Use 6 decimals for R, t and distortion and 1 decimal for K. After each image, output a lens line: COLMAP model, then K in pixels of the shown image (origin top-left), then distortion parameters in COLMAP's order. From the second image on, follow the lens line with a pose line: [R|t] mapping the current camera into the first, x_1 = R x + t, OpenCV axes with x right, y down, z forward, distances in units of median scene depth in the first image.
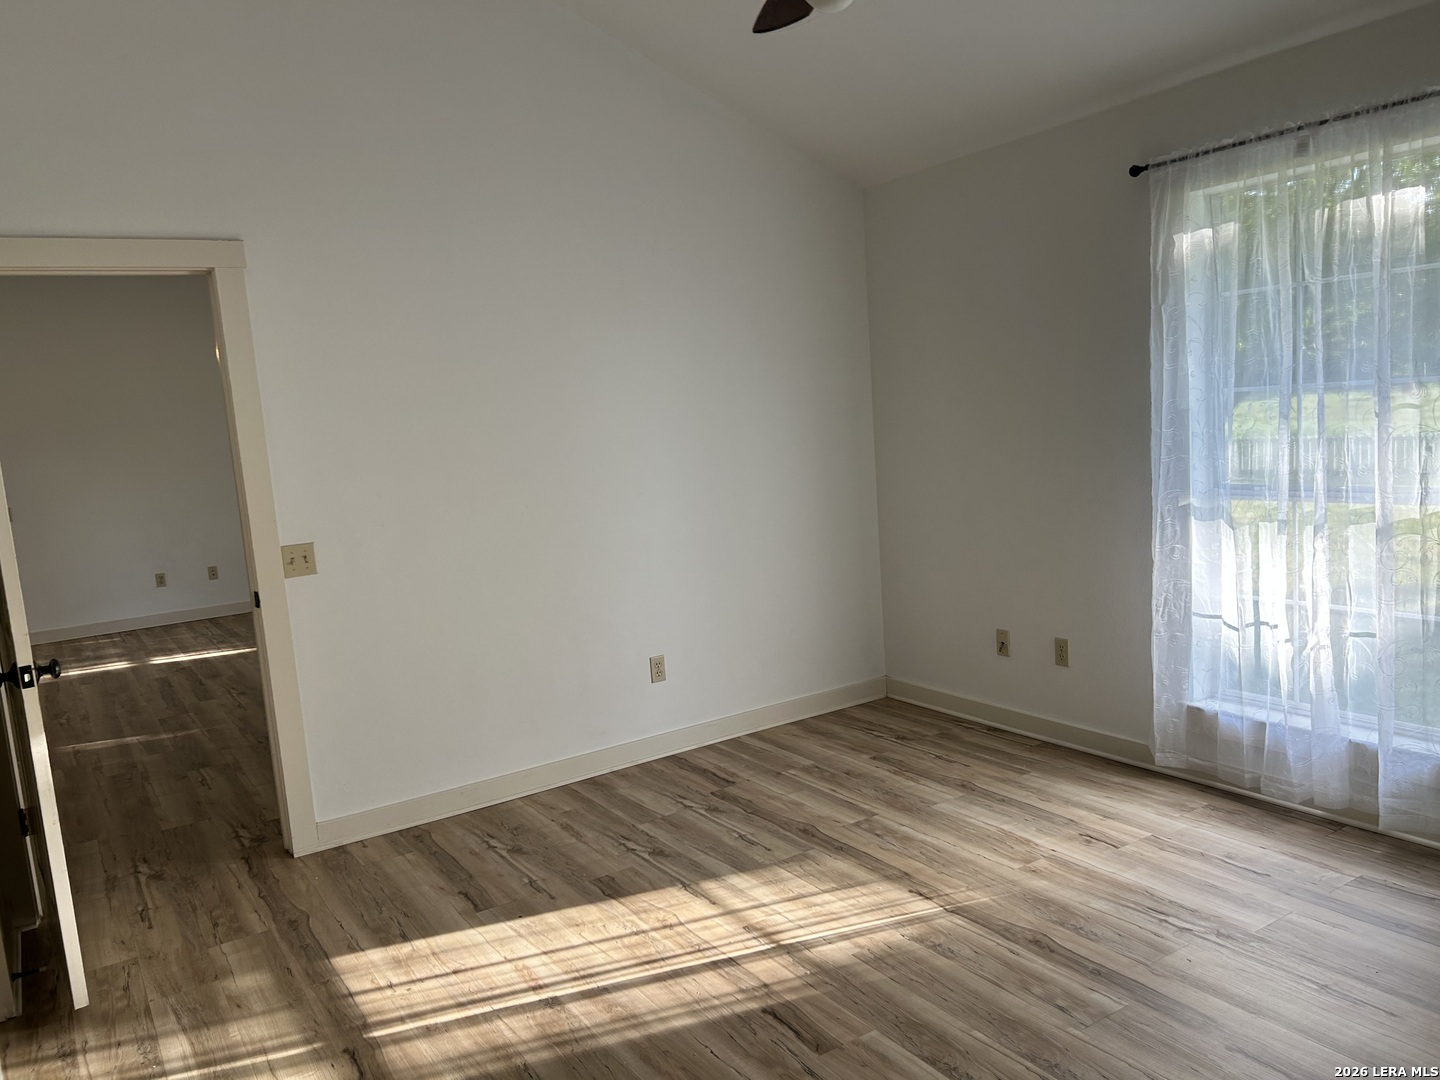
lens RADIAL K [[1079.9, 0, 712.1], [0, 1079.9, 536.1], [0, 0, 1]] dist [0.043345, -0.048794]
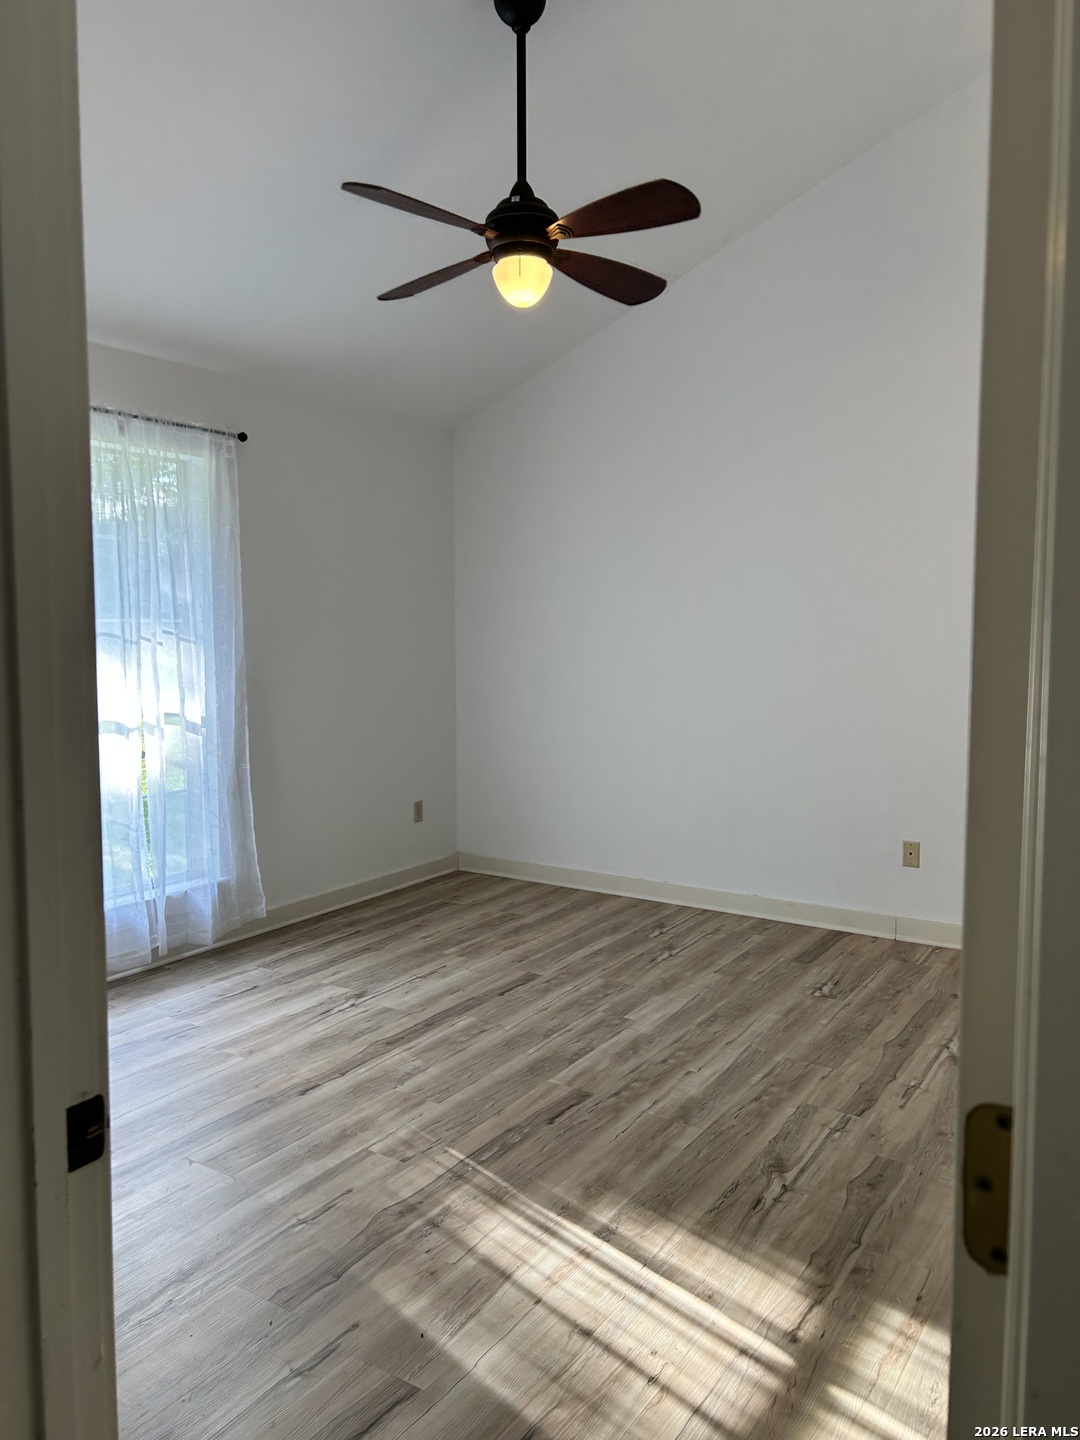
lens RADIAL K [[1079.9, 0, 512.3], [0, 1079.9, 714.9], [0, 0, 1]] dist [0.043345, -0.048794]
pose [[-0.389819, -0.001607, 0.920890, -0.875965], [0.141069, 0.988092, 0.061439, -0.053118], [-0.910023, 0.153859, -0.384950, 1.257962]]
